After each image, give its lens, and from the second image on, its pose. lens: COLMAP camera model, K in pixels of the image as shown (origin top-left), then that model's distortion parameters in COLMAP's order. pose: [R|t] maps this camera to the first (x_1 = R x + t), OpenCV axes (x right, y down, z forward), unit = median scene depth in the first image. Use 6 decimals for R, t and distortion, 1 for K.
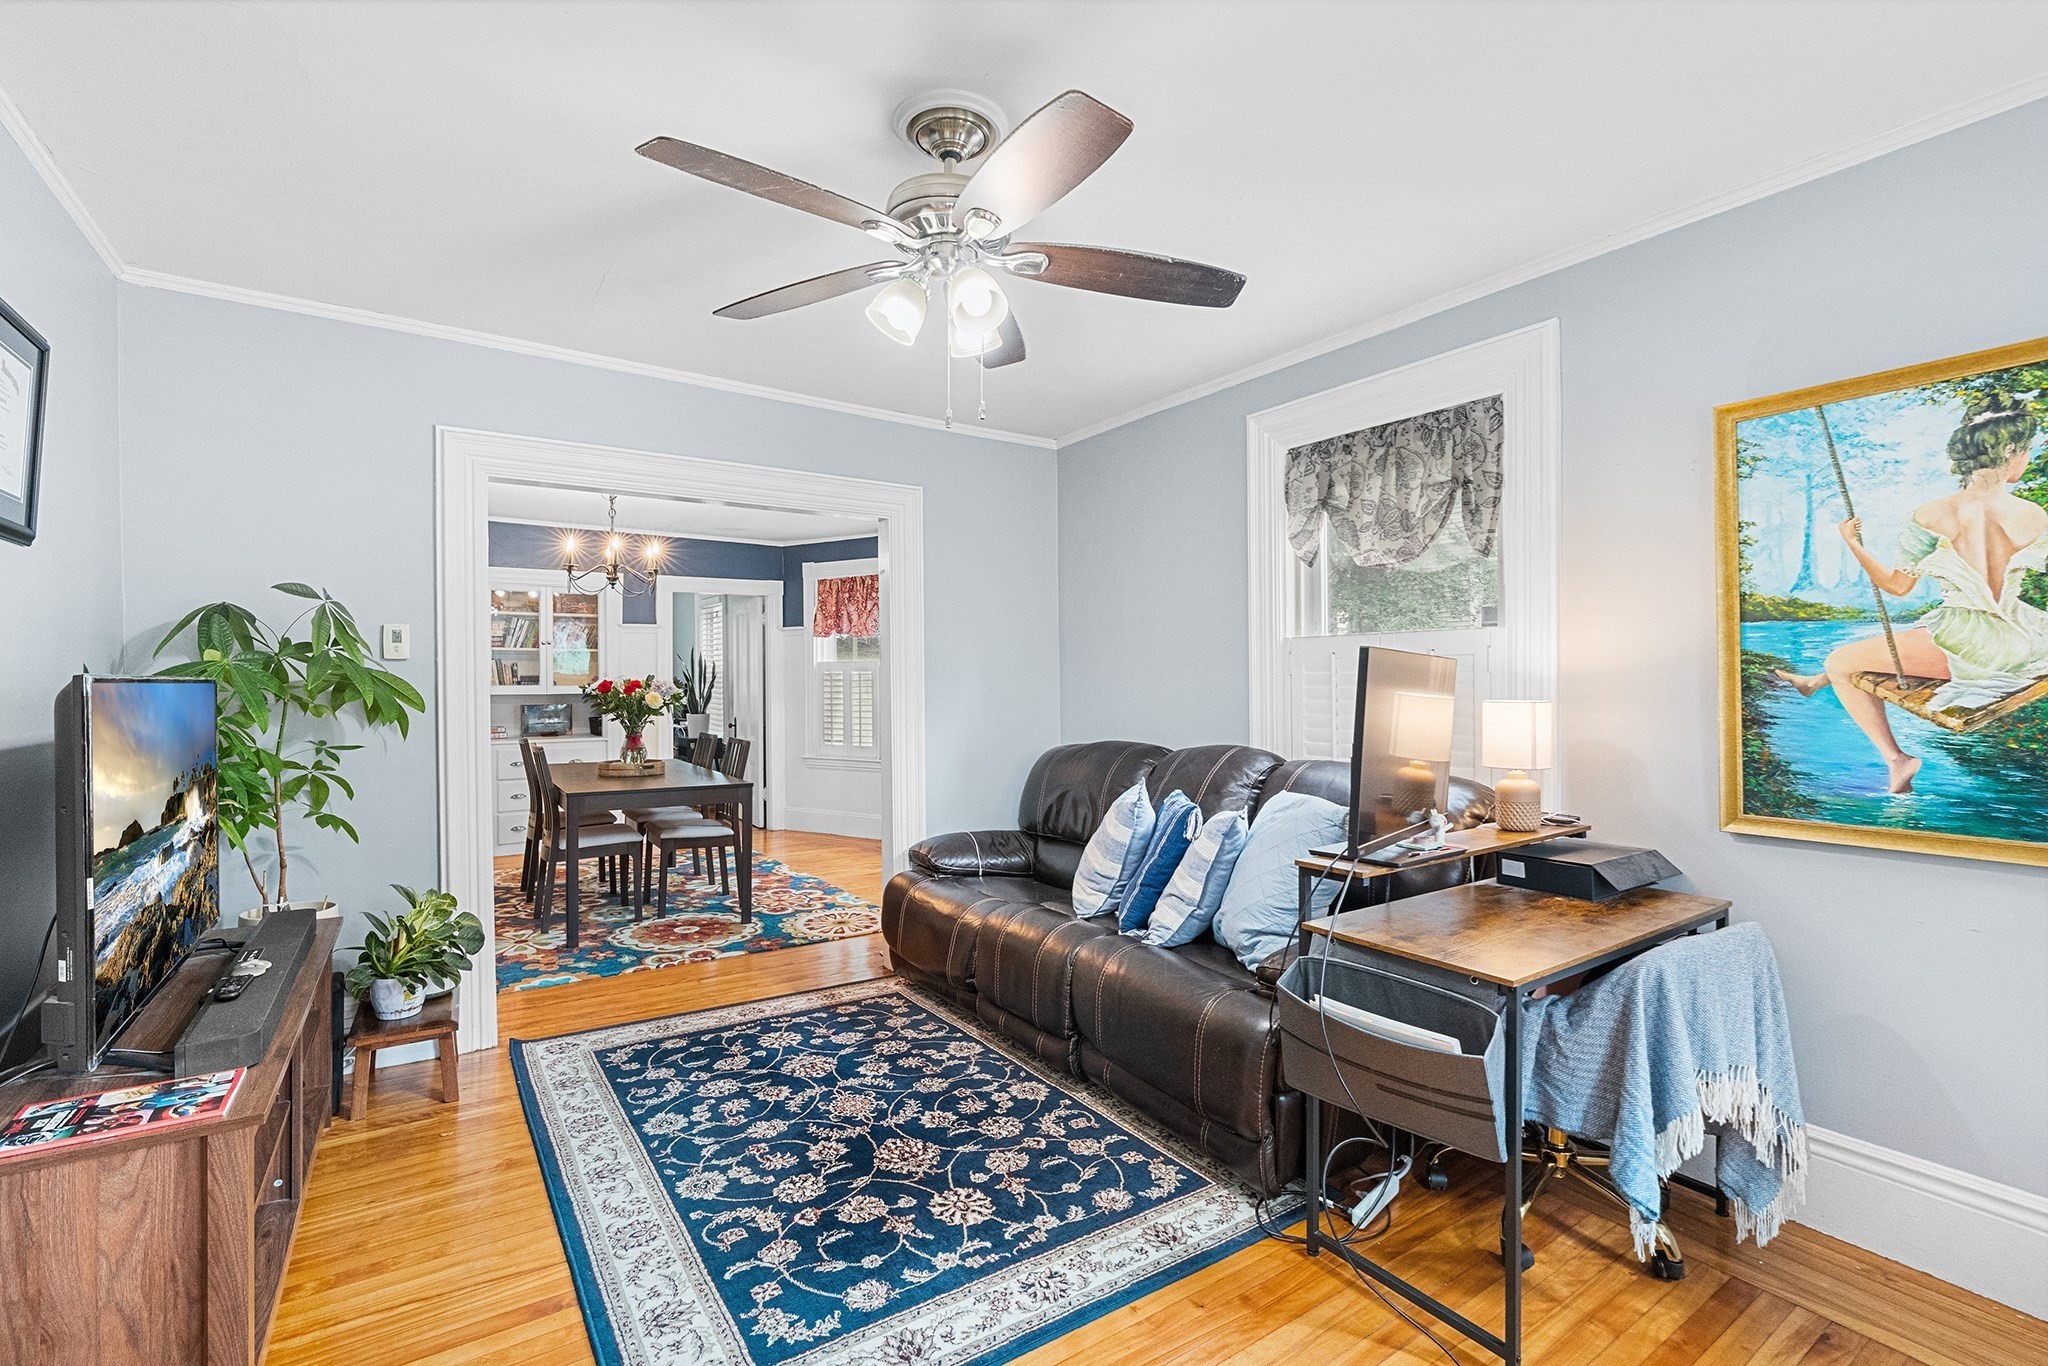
lens RADIAL K [[927.8, 0, 1024.0], [0, 927.8, 683.0], [0, 0, 1]] dist [-0.009861, 0.000263]
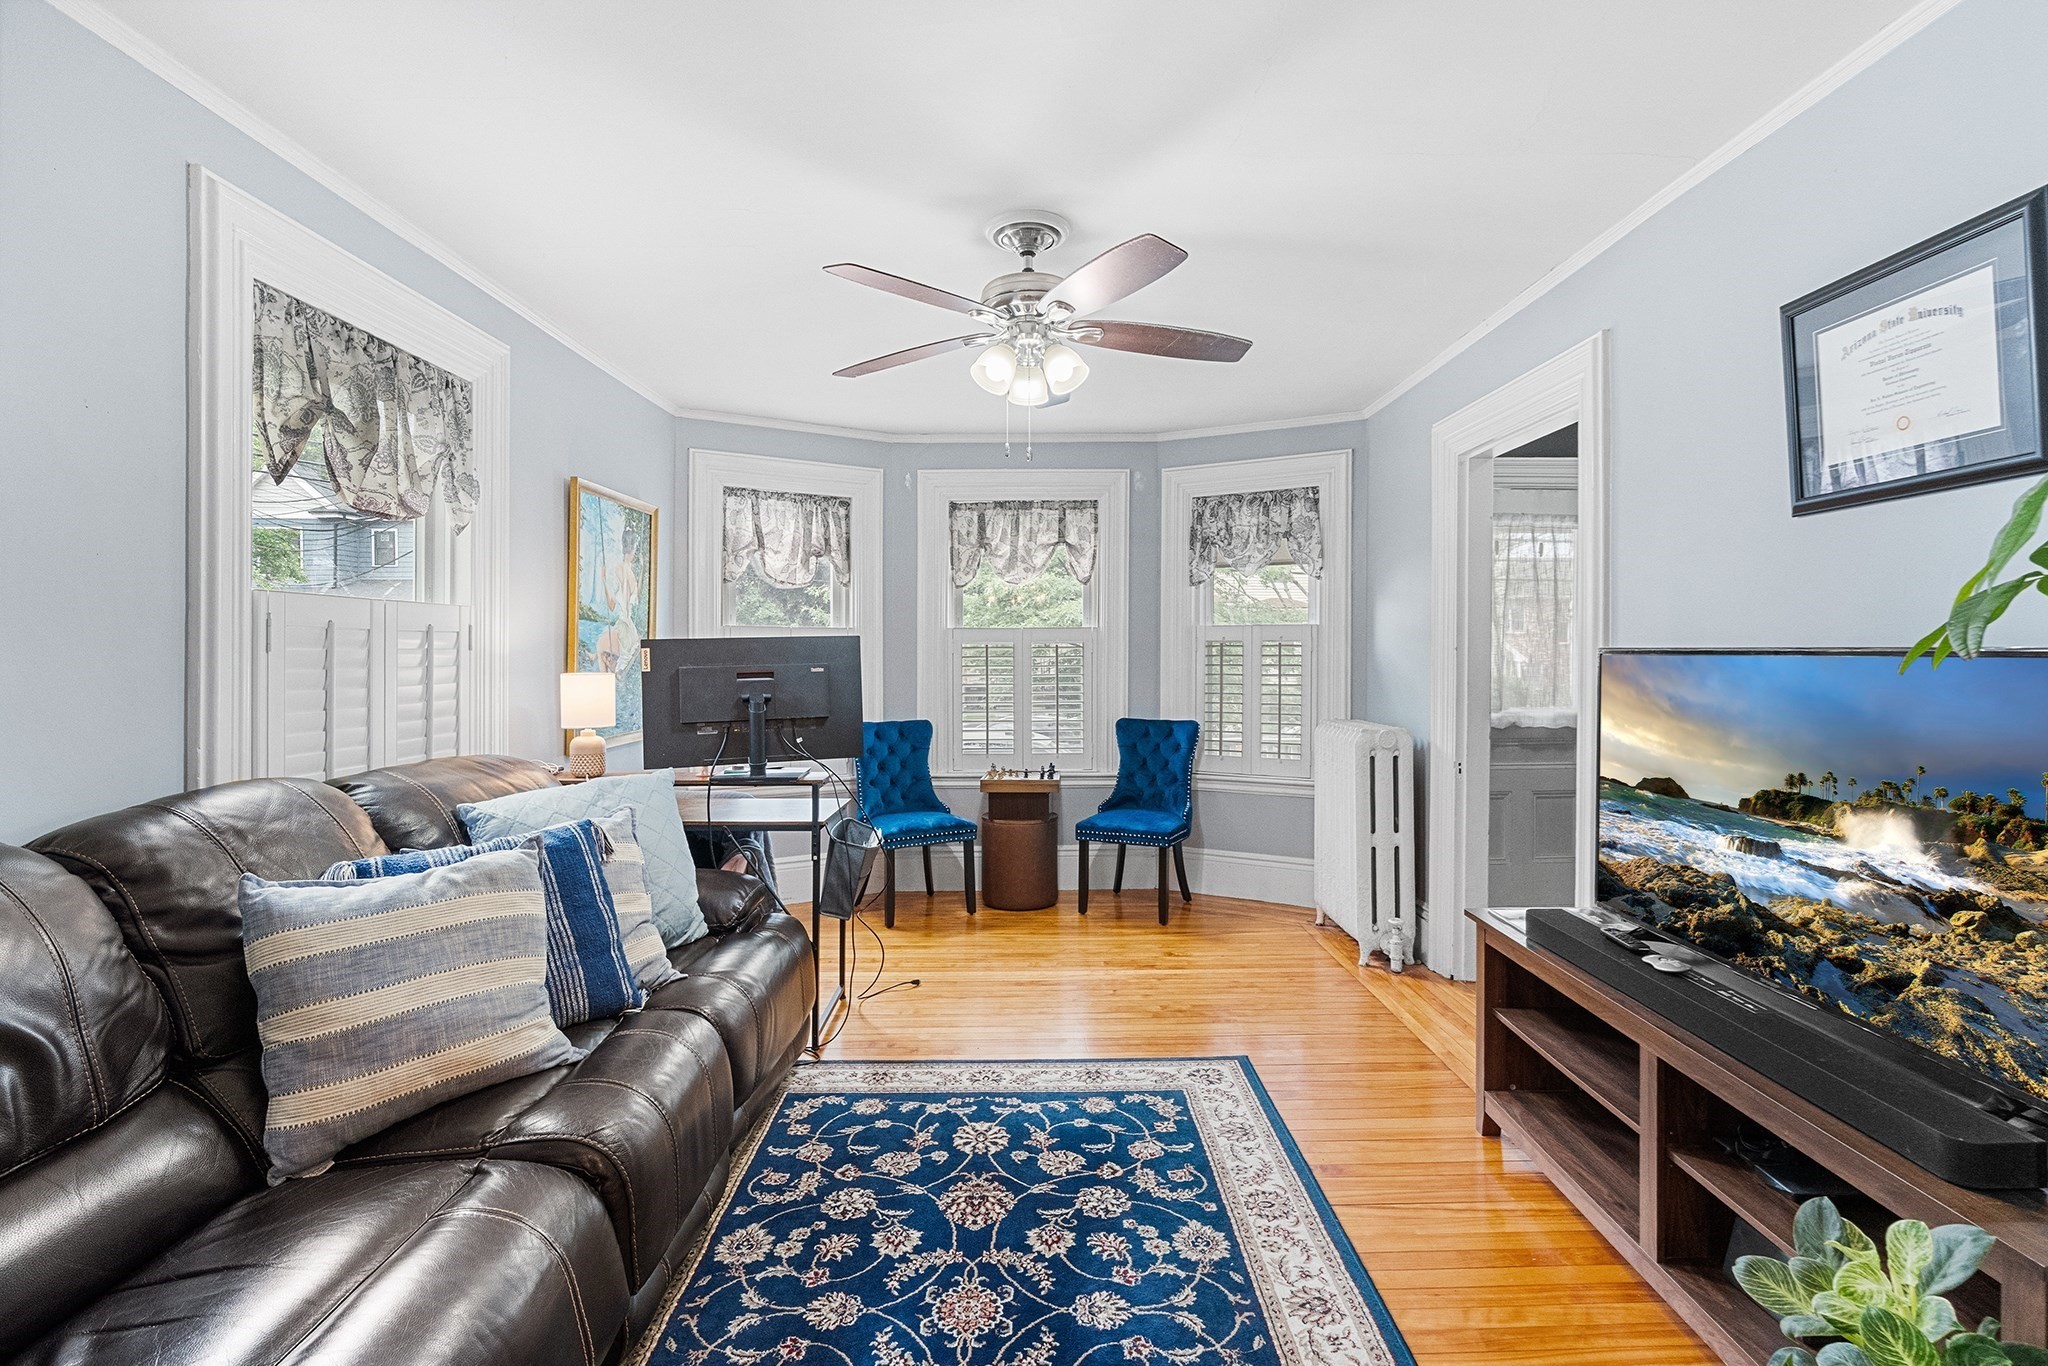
lens RADIAL K [[933.1, 0, 1032.2], [0, 933.1, 649.8], [0, 0, 1]] dist [-0.008053, 0.000321]
pose [[-0.837034, 0.002689, 0.547144, -0.712246], [0.005045, 0.999983, 0.002804, -0.014196], [-0.547128, 0.005107, -0.837034, 1.859462]]
